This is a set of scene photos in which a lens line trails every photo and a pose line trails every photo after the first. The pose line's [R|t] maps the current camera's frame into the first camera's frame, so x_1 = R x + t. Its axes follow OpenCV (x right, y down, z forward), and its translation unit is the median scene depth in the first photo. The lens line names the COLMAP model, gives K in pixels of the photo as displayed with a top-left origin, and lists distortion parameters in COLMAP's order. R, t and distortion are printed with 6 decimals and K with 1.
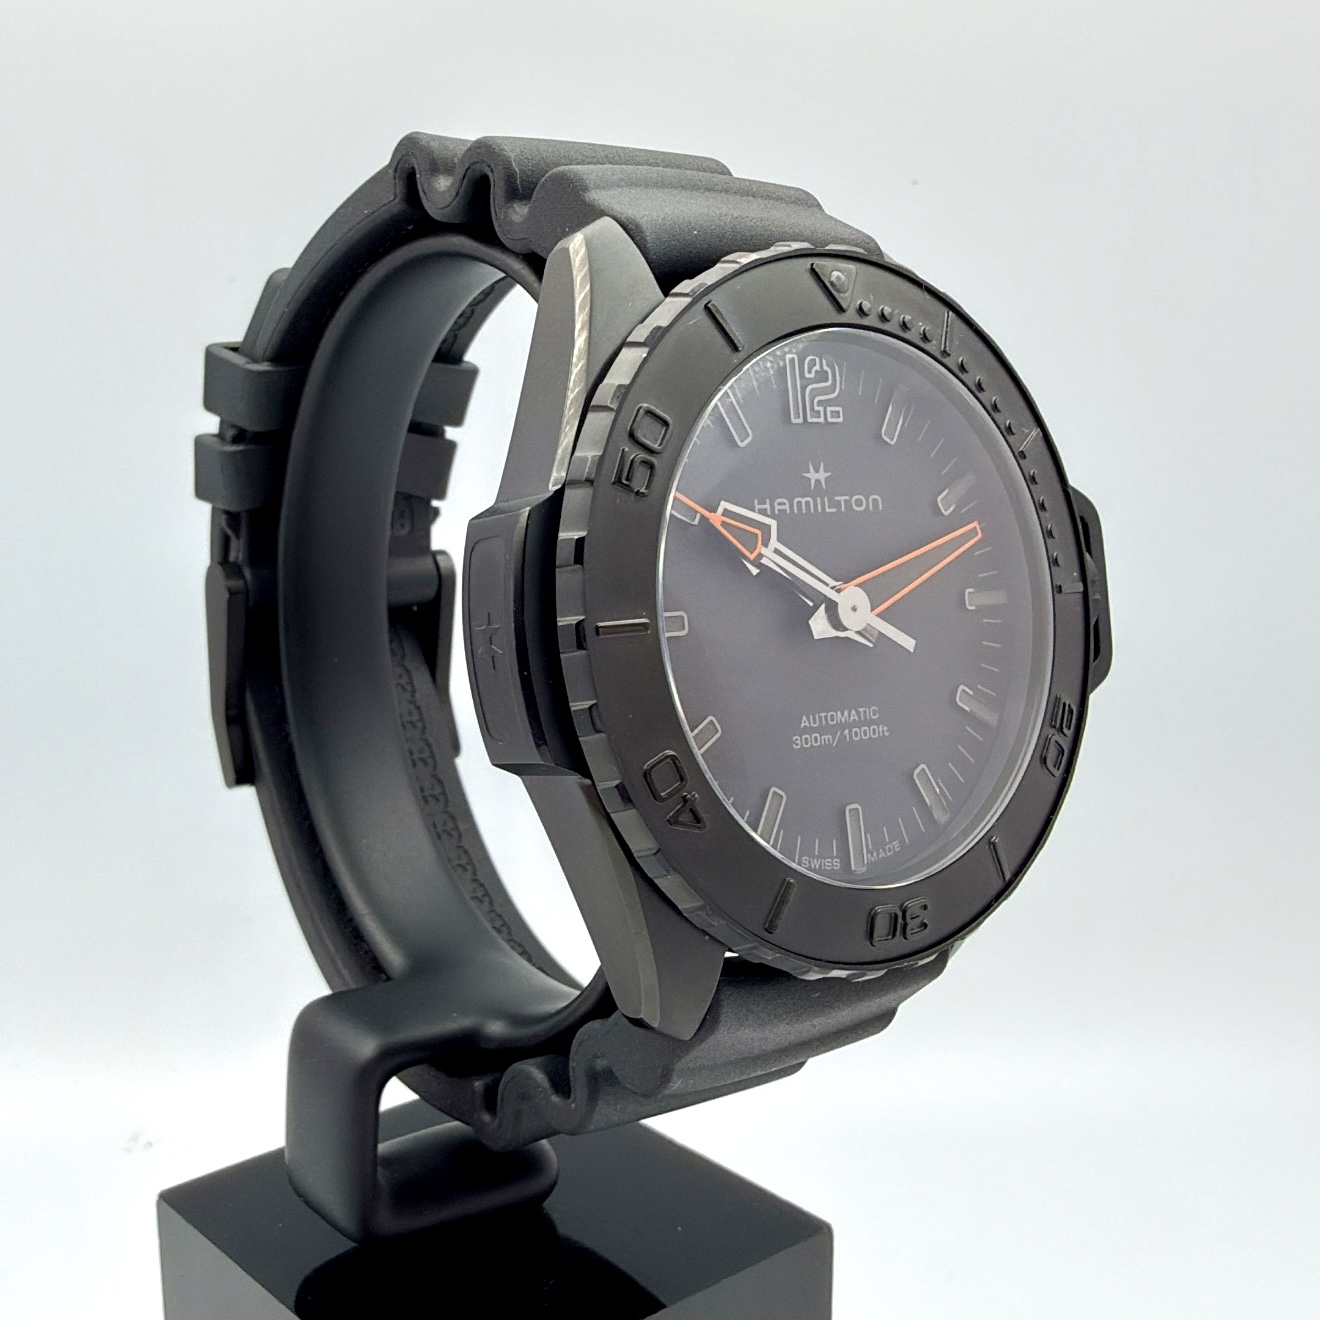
lens RADIAL K [[1970.5, 0, 660.0], [0, 1970.5, 660.0], [0, 0, 1]] dist [0.006793, -0.013157]
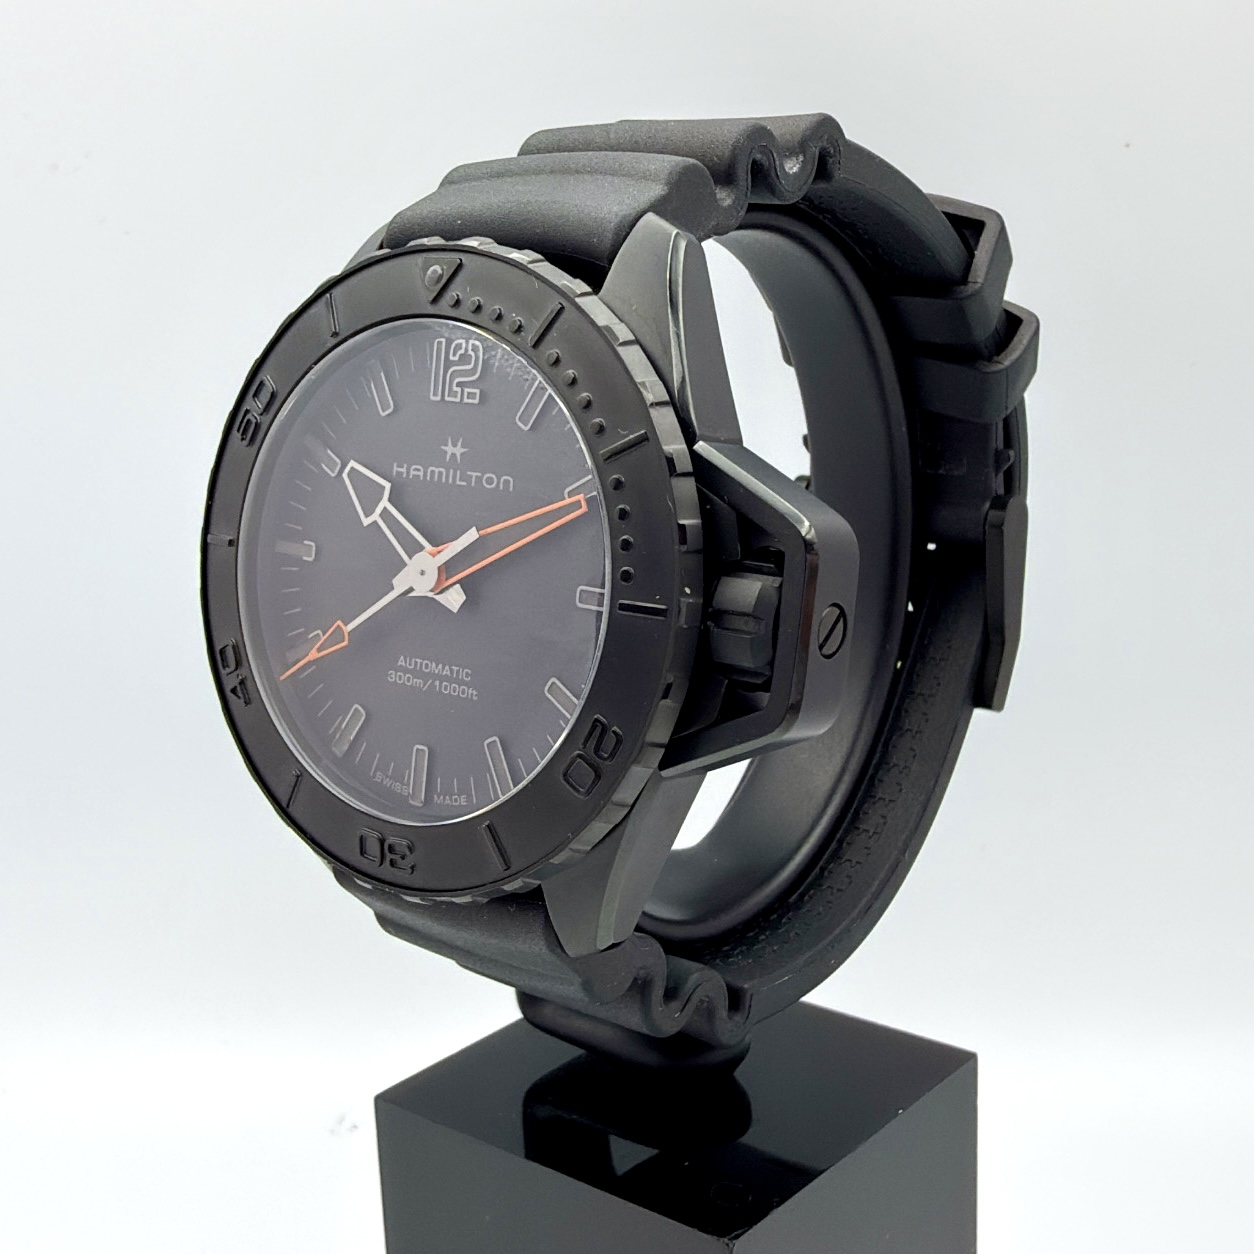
lens RADIAL K [[1872.0, 0, 627.0], [0, 1872.0, 627.0], [0, 0, 1]] dist [0.006793, -0.013157]
pose [[0.212835, 0.219014, -0.952226, 1.116603], [-0.119074, 0.973105, 0.197201, -0.215019], [0.969805, 0.071414, 0.233190, 0.858840]]
